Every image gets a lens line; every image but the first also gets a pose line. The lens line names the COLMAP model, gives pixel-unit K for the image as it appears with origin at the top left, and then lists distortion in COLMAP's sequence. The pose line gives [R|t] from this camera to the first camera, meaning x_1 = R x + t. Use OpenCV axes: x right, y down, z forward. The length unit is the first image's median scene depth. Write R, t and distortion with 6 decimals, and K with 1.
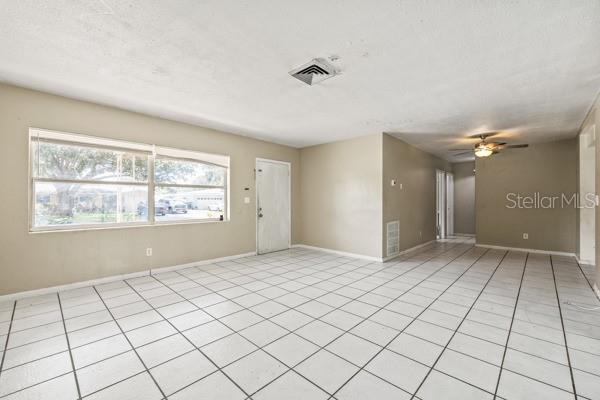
lens RADIAL K [[249.4, 0, 300.6], [0, 249.4, 198.4], [0, 0, 1]] dist [-0.001563, -0.000008]
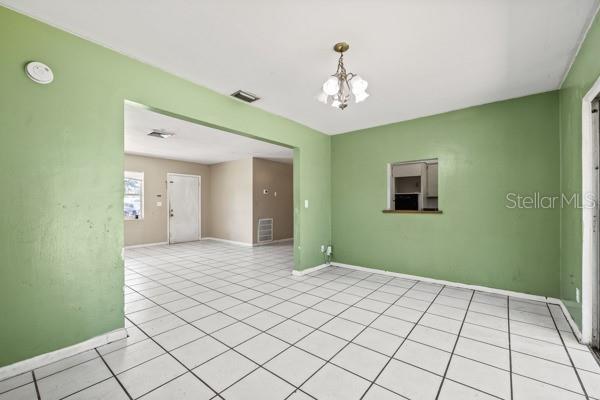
lens RADIAL K [[249.4, 0, 300.6], [0, 249.4, 202.9], [0, 0, 1]] dist [-0.001563, -0.000008]
pose [[0.996645, -0.003194, 0.081789, 0.422895], [0.002715, 0.999979, 0.005962, -0.004985], [-0.081807, -0.005720, 0.996632, -0.405902]]
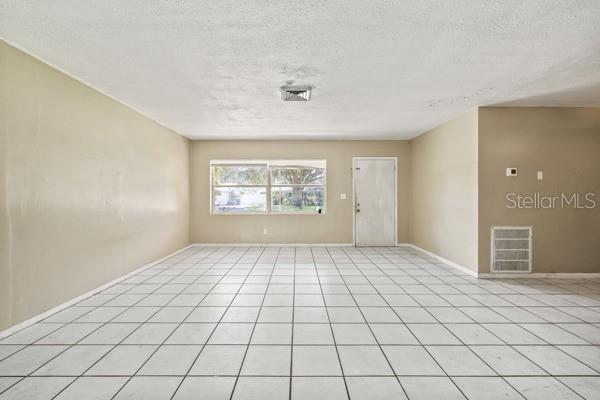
lens RADIAL K [[249.4, 0, 298.8], [0, 249.4, 195.6], [0, 0, 1]] dist [-0.001563, -0.000008]
pose [[0.701405, -0.002620, -0.712758, 0.420110], [0.011063, 0.999913, 0.007211, -0.006242], [0.712677, -0.012943, 0.701372, 0.066205]]
